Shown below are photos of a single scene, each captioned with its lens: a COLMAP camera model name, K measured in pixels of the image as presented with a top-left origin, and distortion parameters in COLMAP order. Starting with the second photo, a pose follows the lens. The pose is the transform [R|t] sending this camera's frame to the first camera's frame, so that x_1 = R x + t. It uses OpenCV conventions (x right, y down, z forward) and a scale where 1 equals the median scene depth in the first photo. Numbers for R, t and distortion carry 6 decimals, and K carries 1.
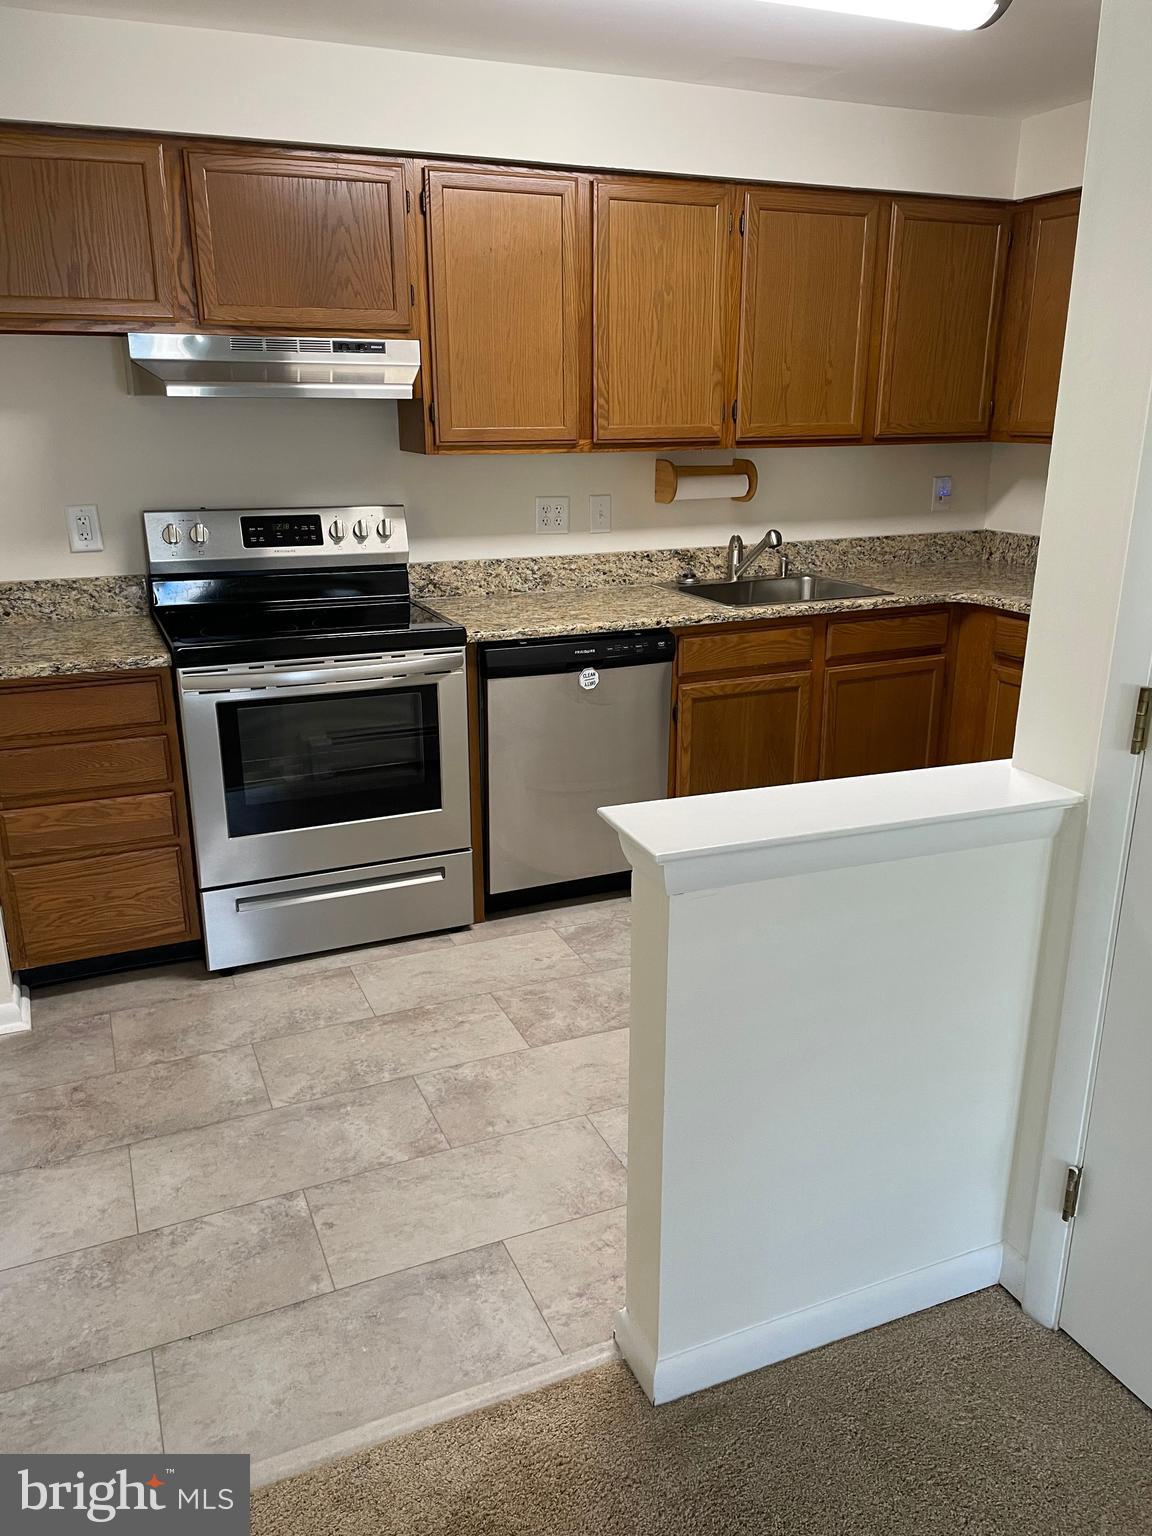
lens RADIAL K [[1166.1, 0, 576.0], [0, 1166.1, 768.0], [0, 0, 1]] dist [0.107619, -0.138414]
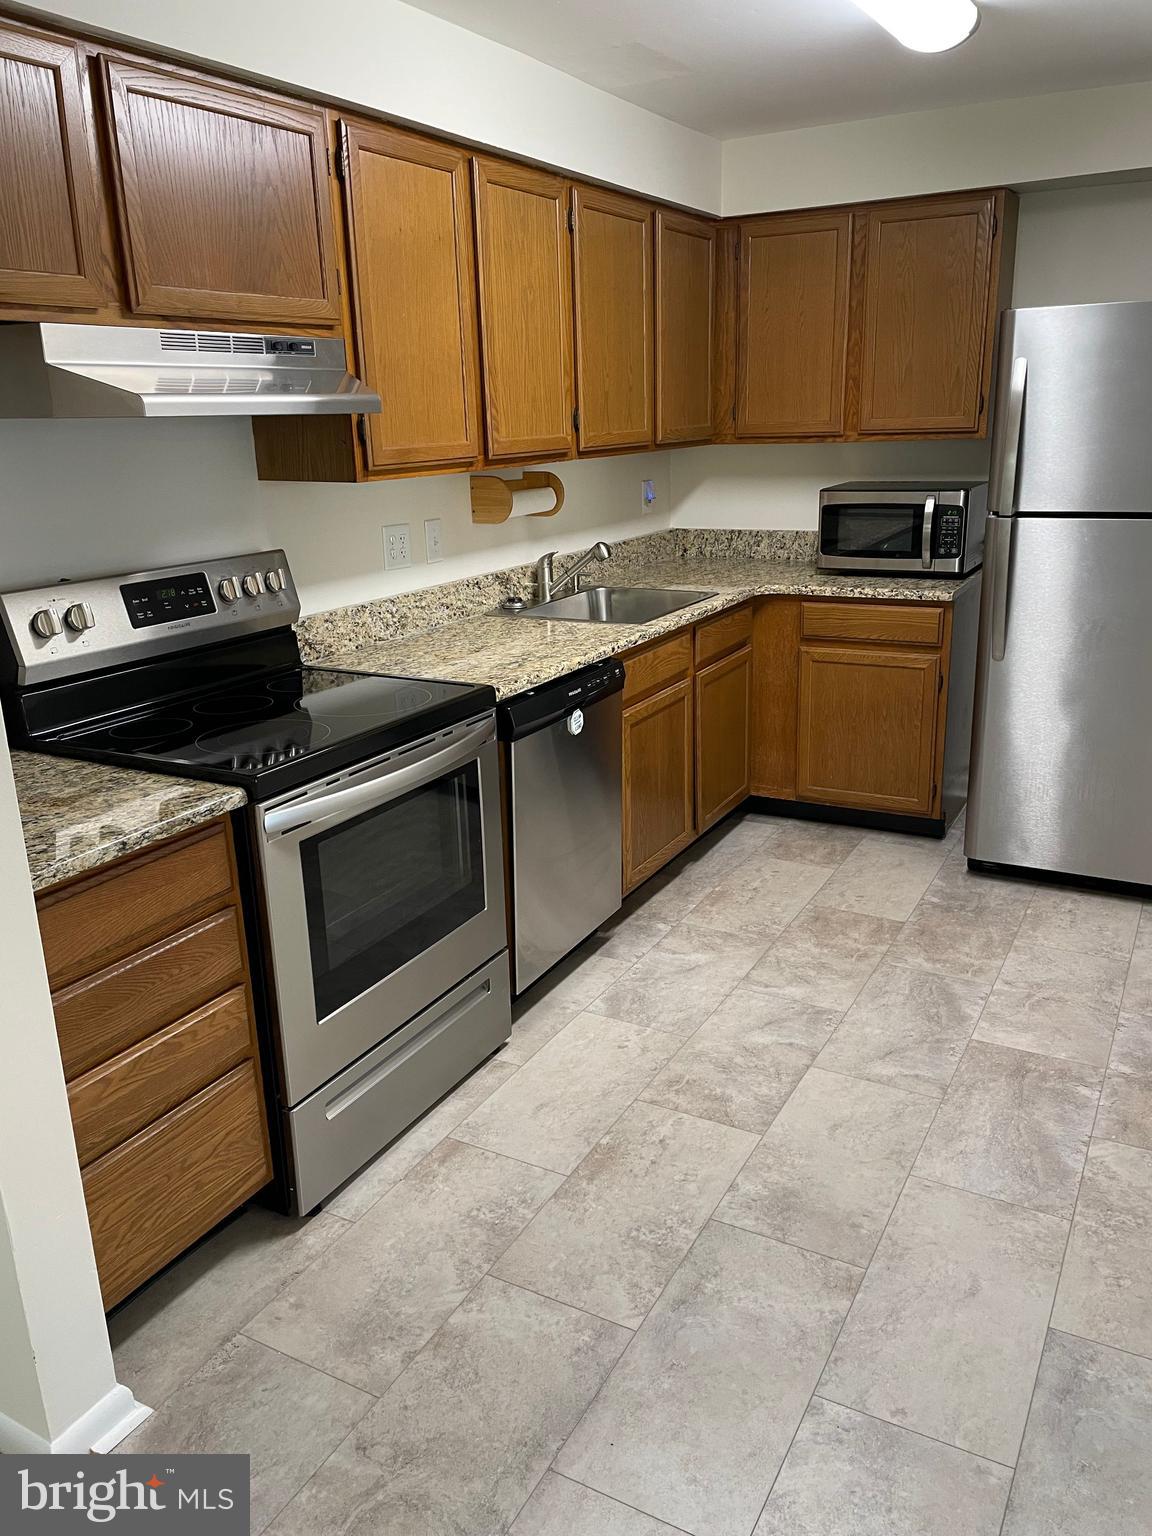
lens RADIAL K [[1169.0, 0, 605.0], [0, 1169.0, 760.4], [0, 0, 1]] dist [0.105385, -0.133659]
pose [[0.786614, -0.197291, 0.585076, -0.475480], [0.206722, 0.977042, 0.051534, -0.085584], [-0.581811, 0.080410, 0.809339, 0.260983]]
